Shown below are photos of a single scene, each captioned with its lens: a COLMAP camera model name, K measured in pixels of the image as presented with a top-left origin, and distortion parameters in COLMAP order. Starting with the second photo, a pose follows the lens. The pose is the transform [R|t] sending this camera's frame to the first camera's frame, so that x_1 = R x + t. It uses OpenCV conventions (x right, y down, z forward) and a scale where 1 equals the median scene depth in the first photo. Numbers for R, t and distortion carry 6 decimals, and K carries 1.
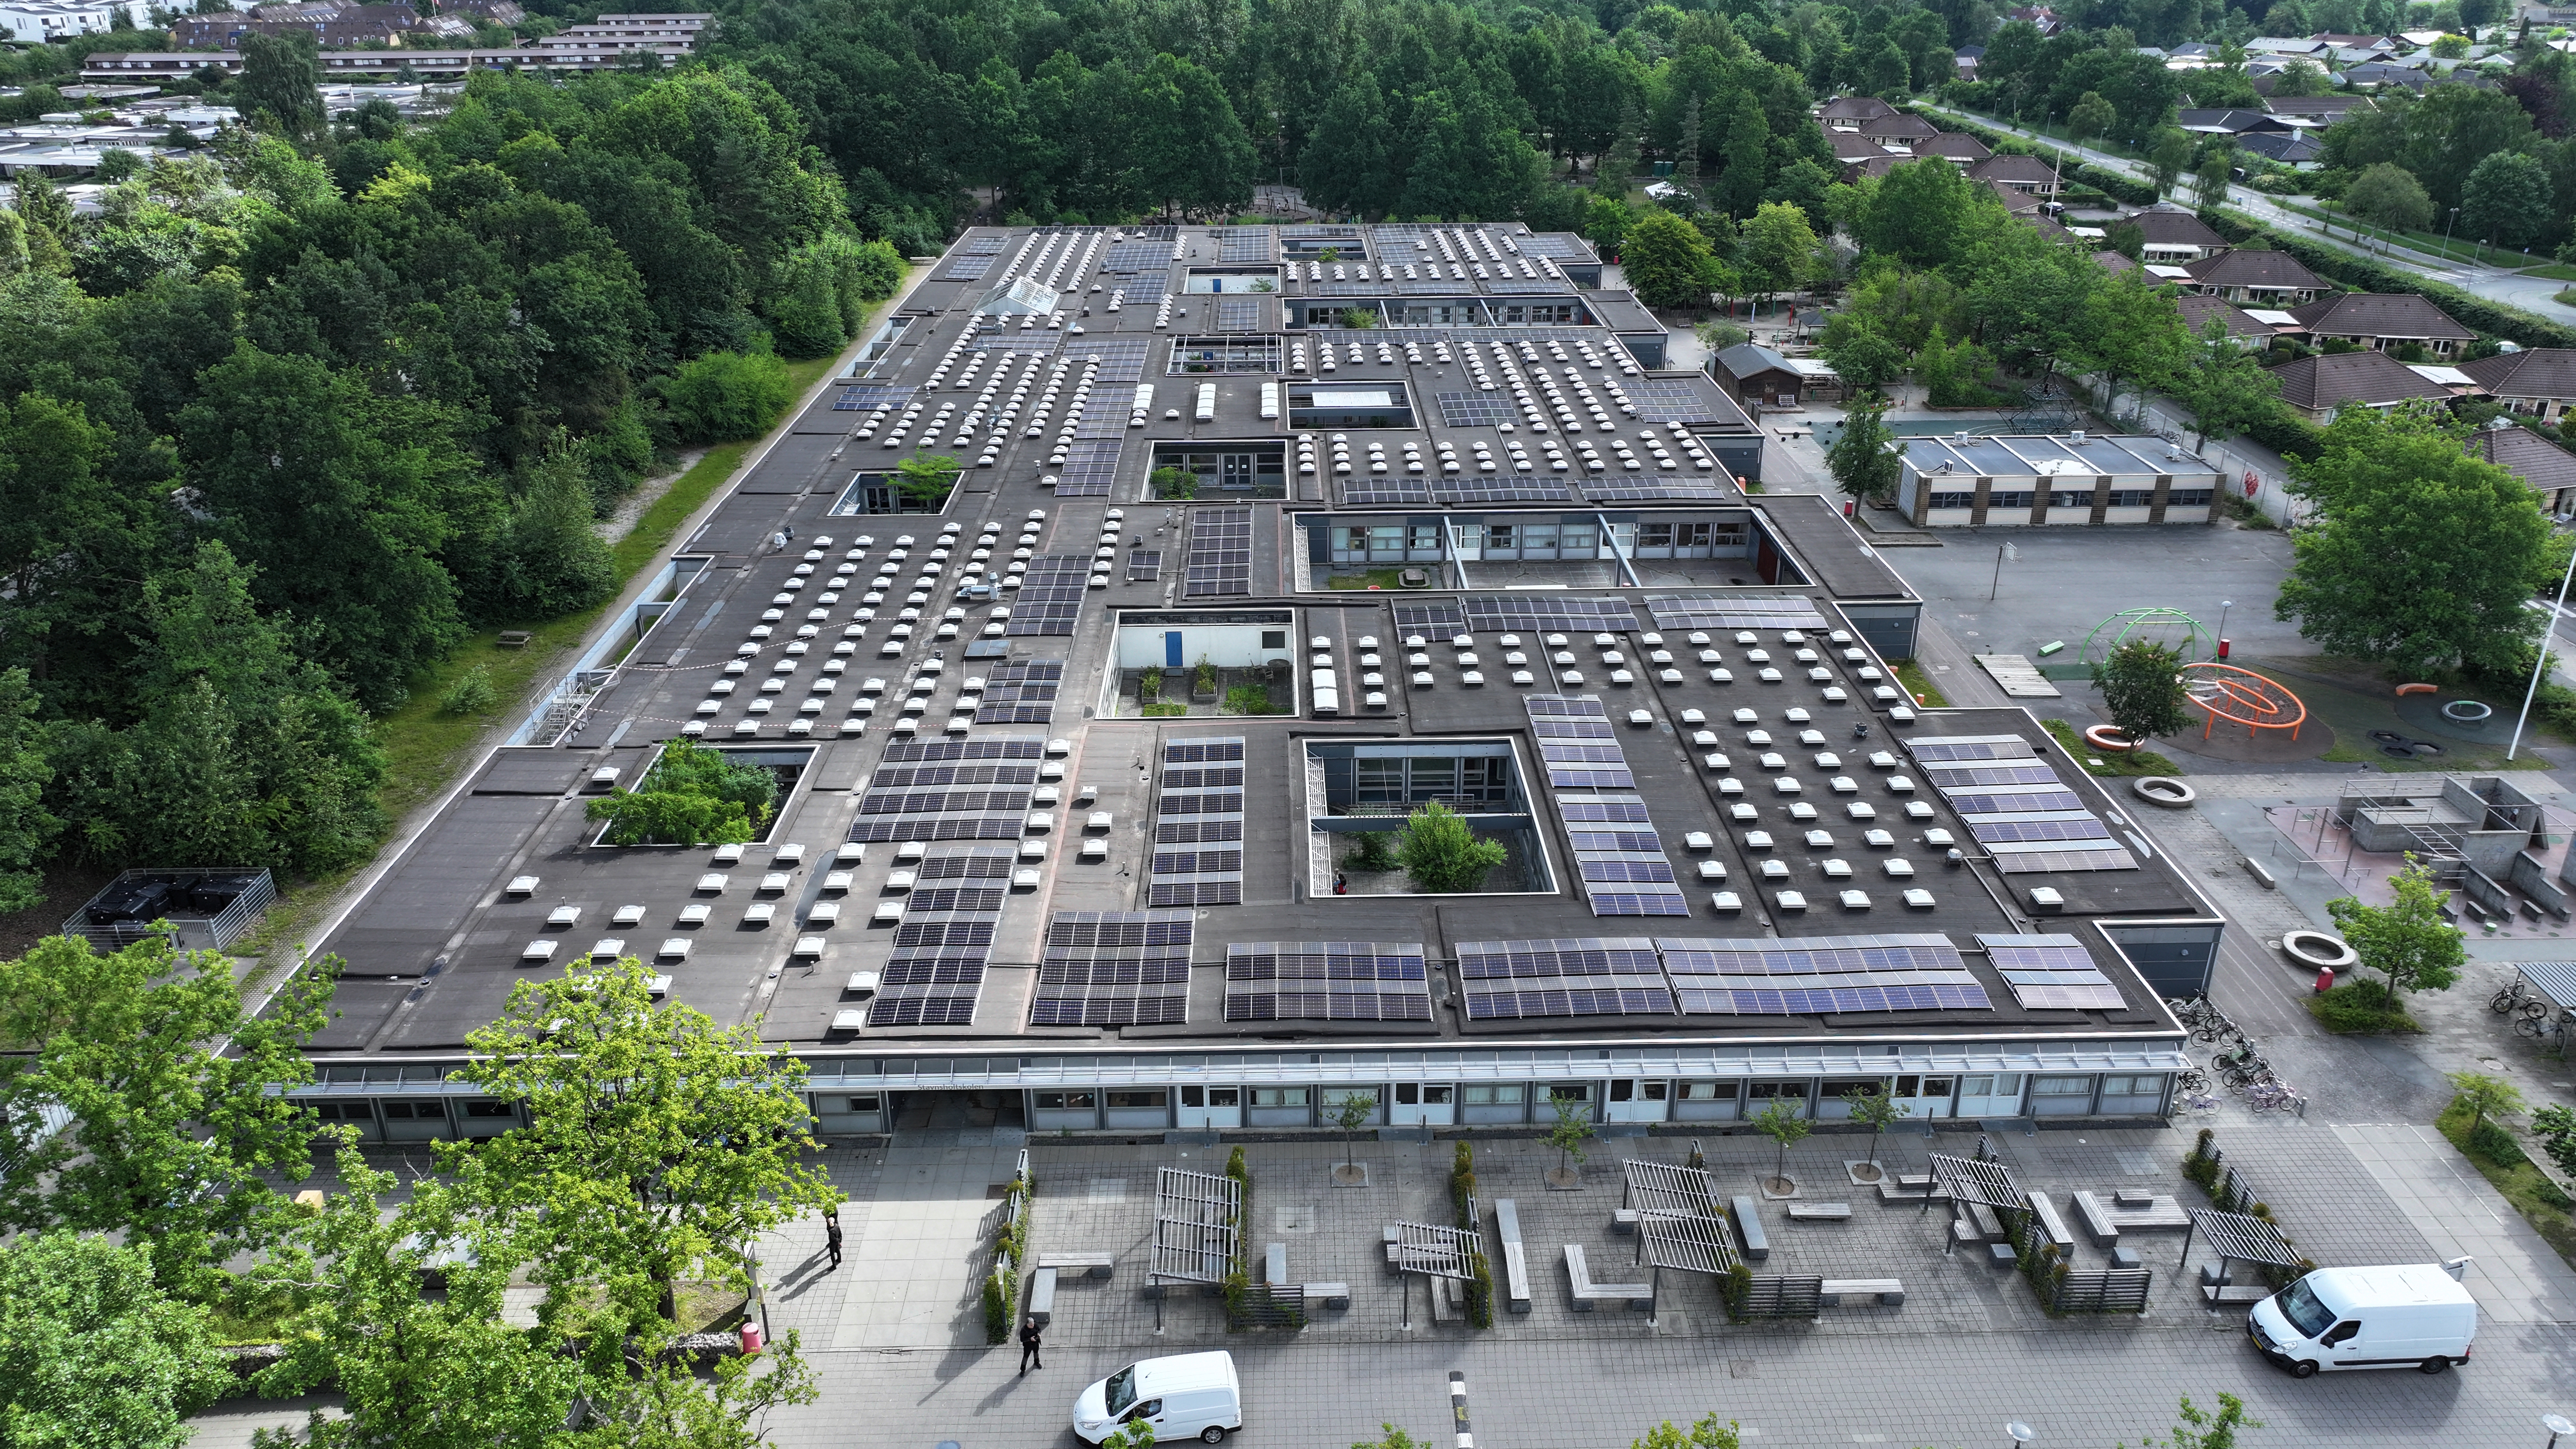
lens RADIAL K [[1794.9, 0, 1288.0], [0, 1794.9, 724.5], [0, 0, 1]] dist [0.000211, 0.001791]
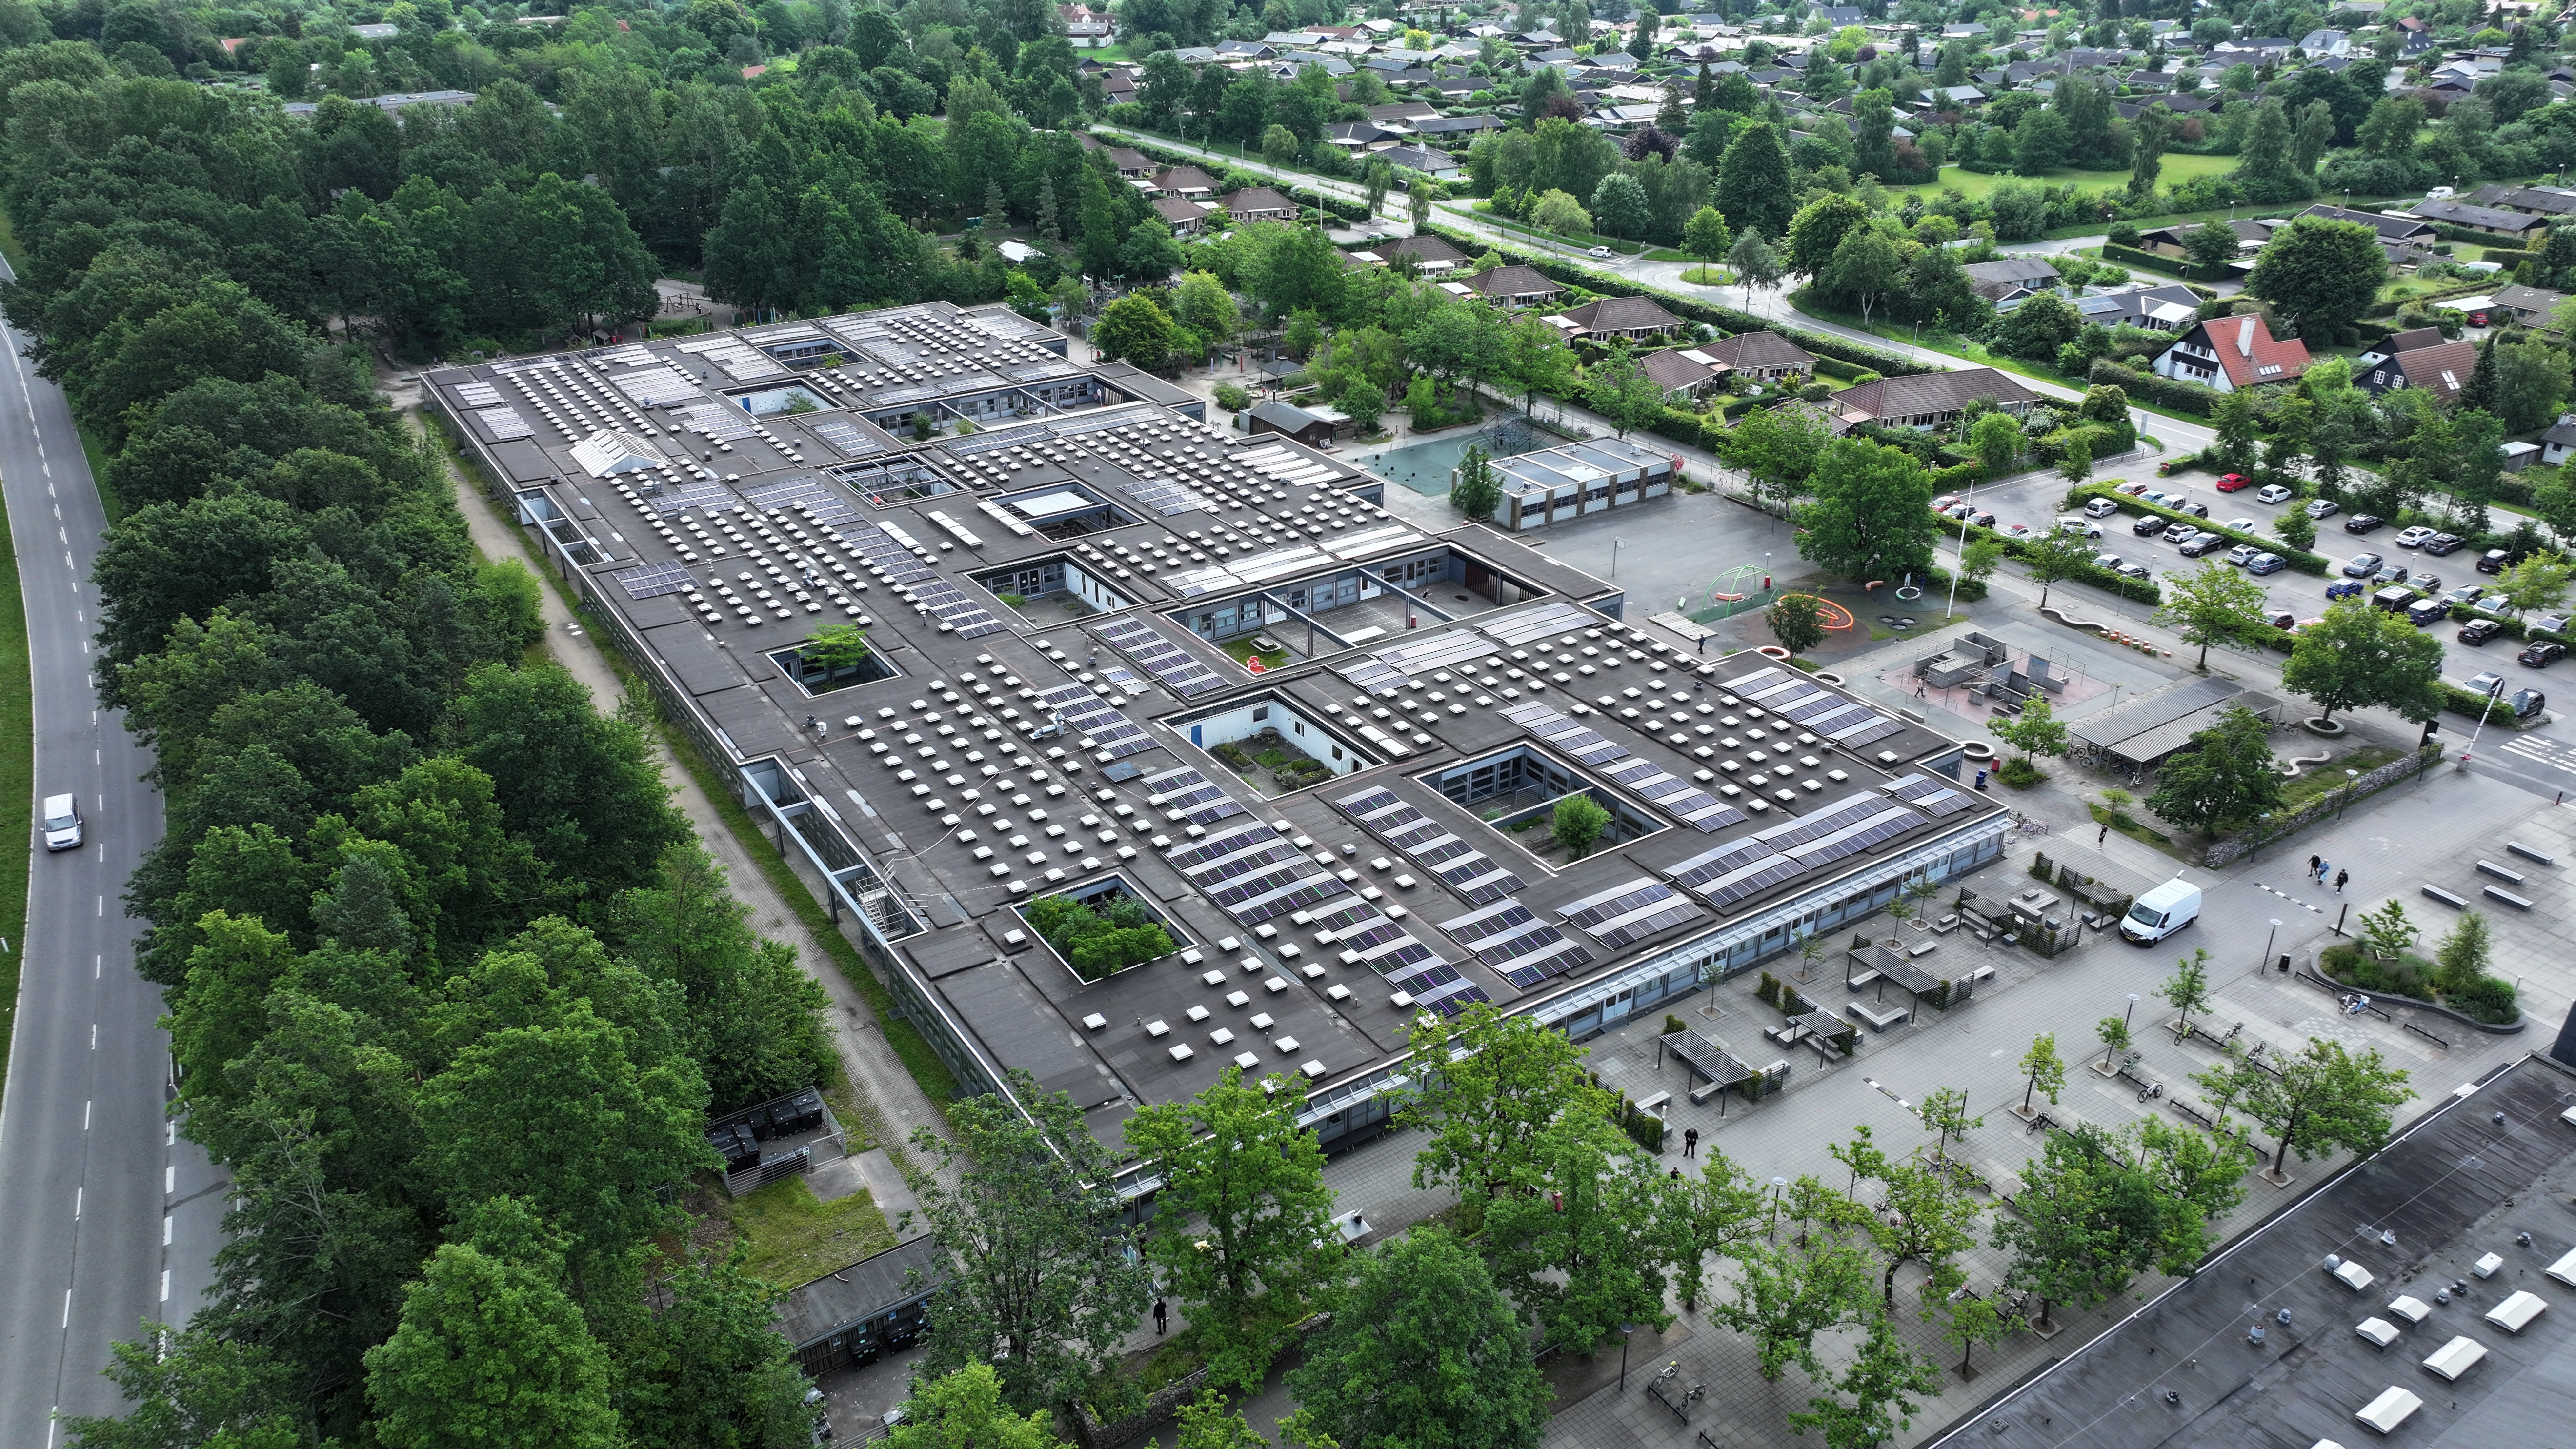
lens RADIAL K [[1794.9, 0, 1288.0], [0, 1794.9, 724.5], [0, 0, 1]] dist [0.000211, 0.001791]
pose [[0.846997, -0.232833, 0.477896, -0.517434], [0.220695, 0.971860, 0.082345, -0.119120], [-0.483621, 0.035723, 0.874548, -0.147581]]
